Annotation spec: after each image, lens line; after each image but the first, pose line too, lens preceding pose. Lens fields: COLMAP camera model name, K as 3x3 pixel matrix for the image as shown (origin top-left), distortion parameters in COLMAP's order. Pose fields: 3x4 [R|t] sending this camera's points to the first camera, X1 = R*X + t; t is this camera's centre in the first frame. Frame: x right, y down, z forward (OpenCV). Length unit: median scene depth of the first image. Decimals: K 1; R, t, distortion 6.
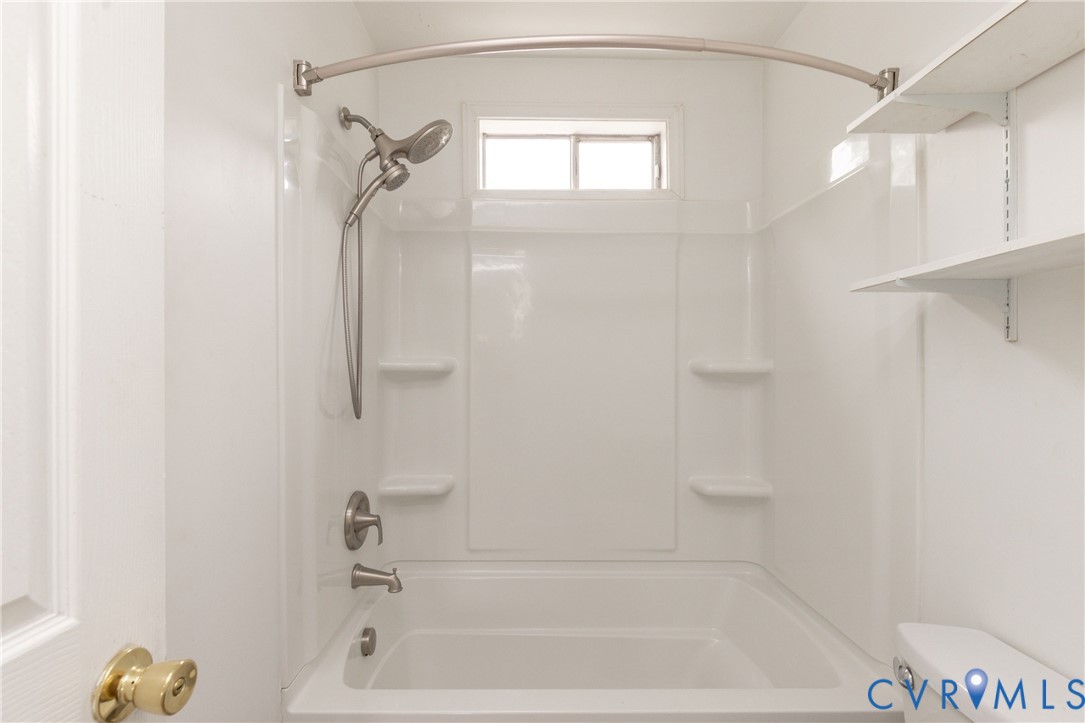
lens RADIAL K [[491.5, 0, 544.0], [0, 491.5, 364.8], [0, 0, 1]] dist [-0.002249, -0.000430]
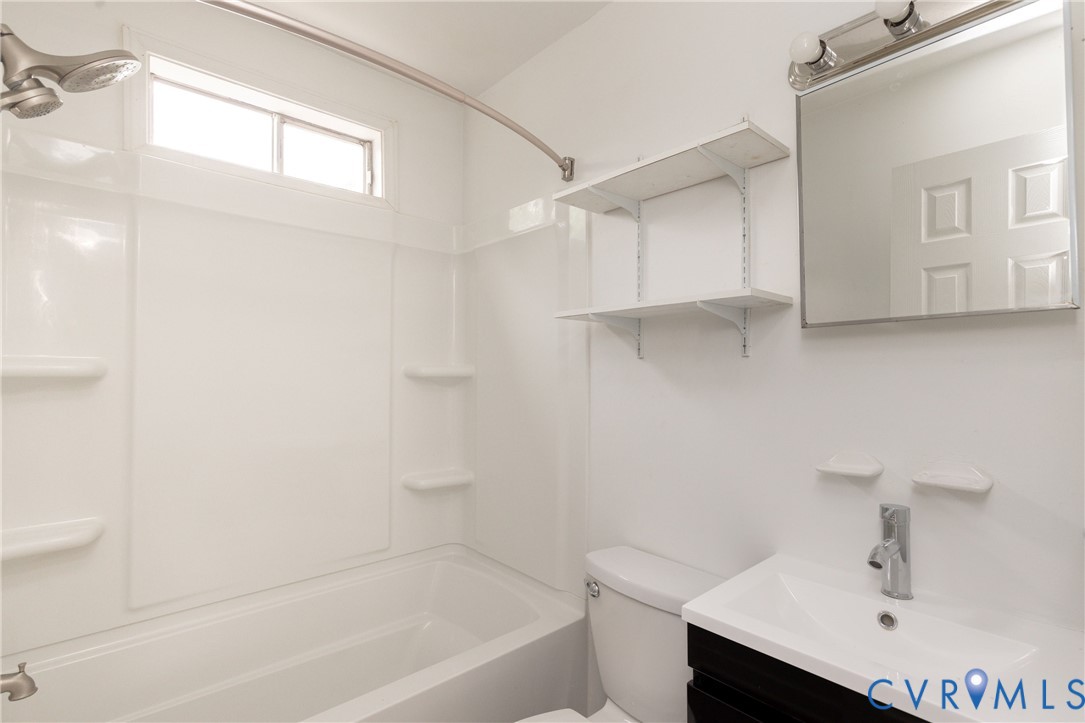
lens RADIAL K [[505.4, 0, 539.1], [0, 505.4, 356.5], [0, 0, 1]] dist [0.003527, 0.000260]
pose [[0.759648, 0.018704, 0.650066, -0.207726], [-0.009178, 0.999795, -0.018042, -0.011015], [-0.650270, 0.007739, 0.759664, -0.019096]]
